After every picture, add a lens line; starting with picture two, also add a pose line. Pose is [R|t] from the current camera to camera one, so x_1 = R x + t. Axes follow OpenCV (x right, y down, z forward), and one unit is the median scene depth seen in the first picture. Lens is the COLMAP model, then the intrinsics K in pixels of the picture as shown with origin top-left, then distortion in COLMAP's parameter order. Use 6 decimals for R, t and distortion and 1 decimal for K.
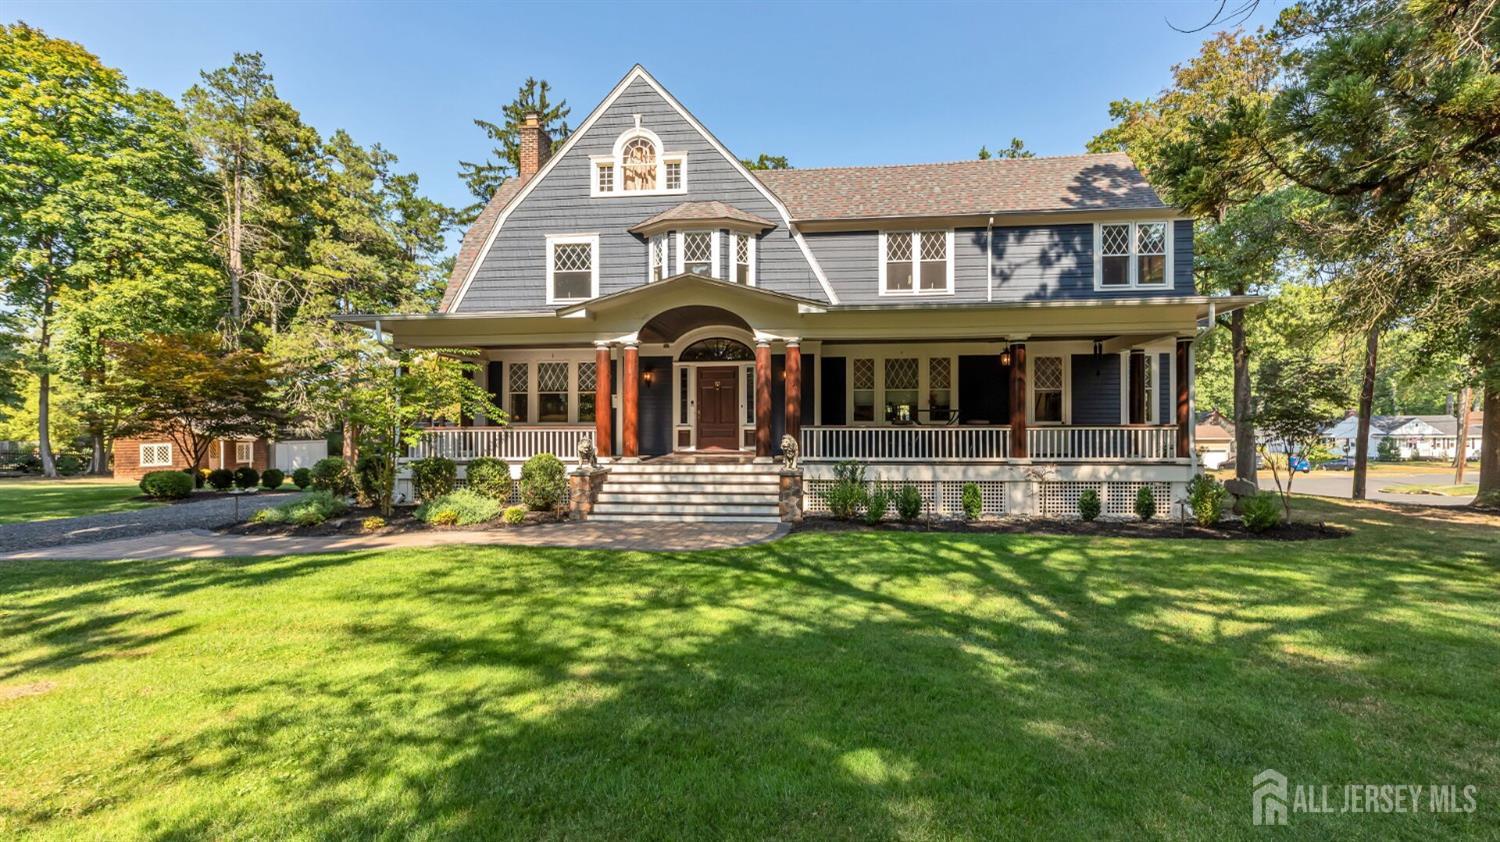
lens RADIAL K [[679.1, 0, 750.0], [0, 679.1, 421.0], [0, 0, 1]] dist [0.003751, 0.000321]
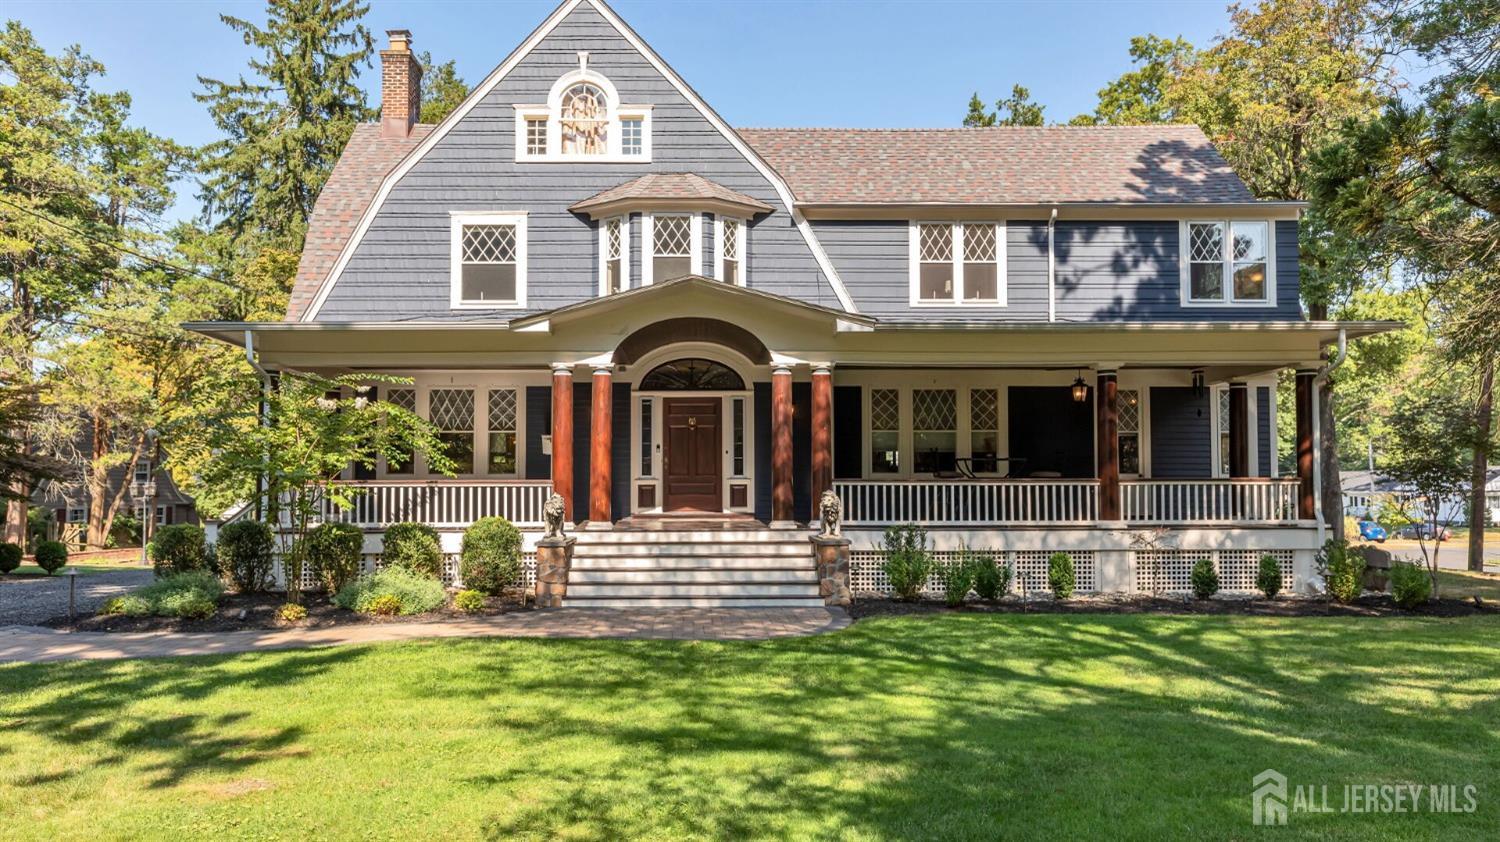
lens RADIAL K [[1024.1, 0, 701.6], [0, 1024.1, 441.5], [0, 0, 1]] dist [-0.000268, 0.003438]
pose [[0.993388, 0.005170, 0.114691, -0.169709], [-0.001844, 0.999575, -0.029083, -0.001245], [-0.114793, 0.028679, 0.992975, -0.097760]]
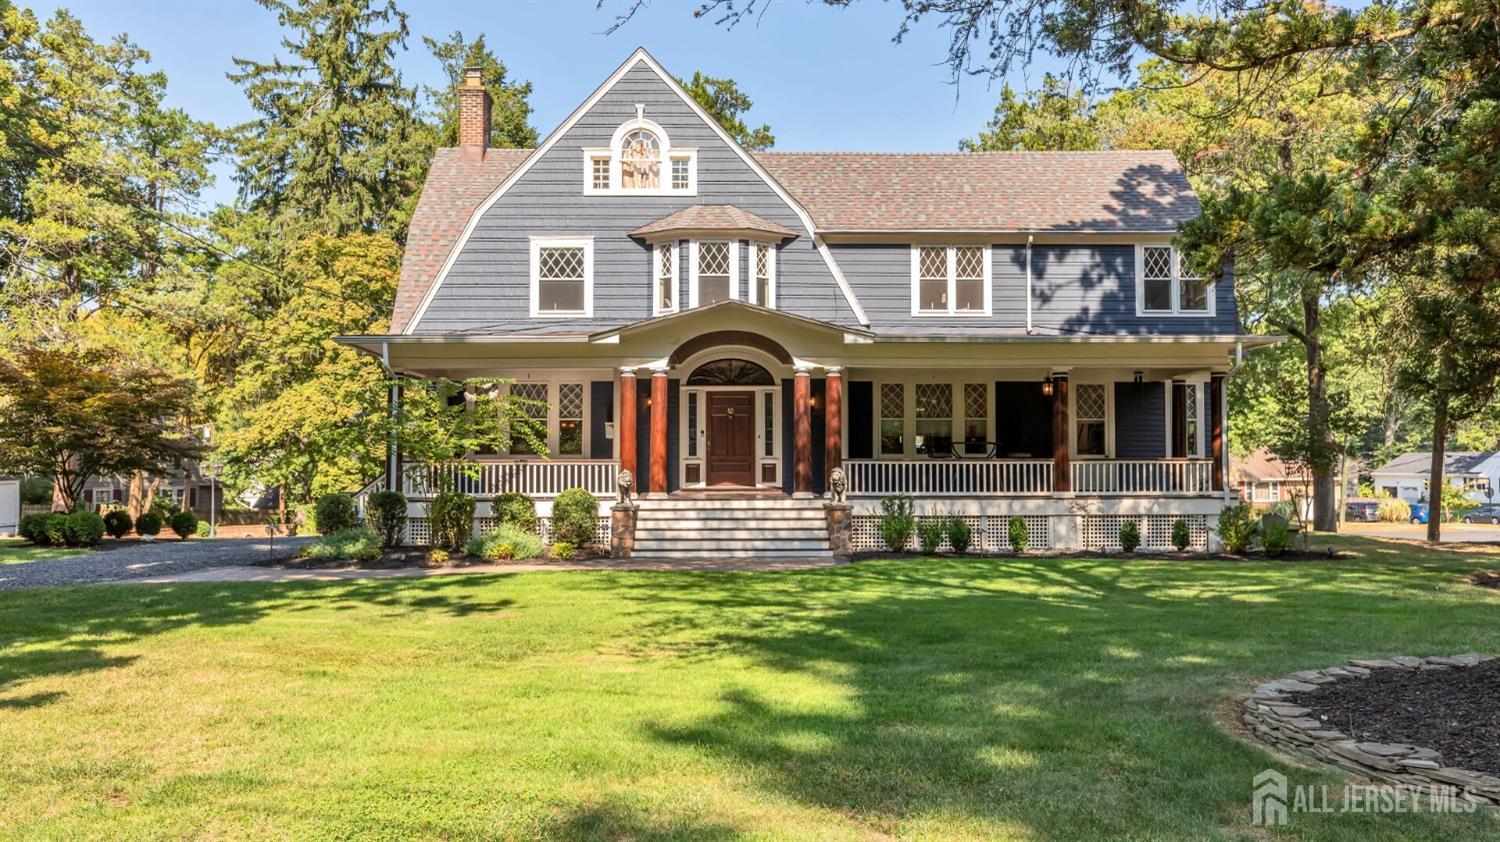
lens RADIAL K [[1160.8, 0, 736.0], [0, 1160.8, 417.6], [0, 0, 1]] dist [-0.001979, -0.006380]
pose [[0.993328, 0.005834, 0.115176, -0.221192], [-0.002438, 0.999559, -0.029605, -0.002053], [-0.115298, 0.029126, 0.992904, -0.509715]]
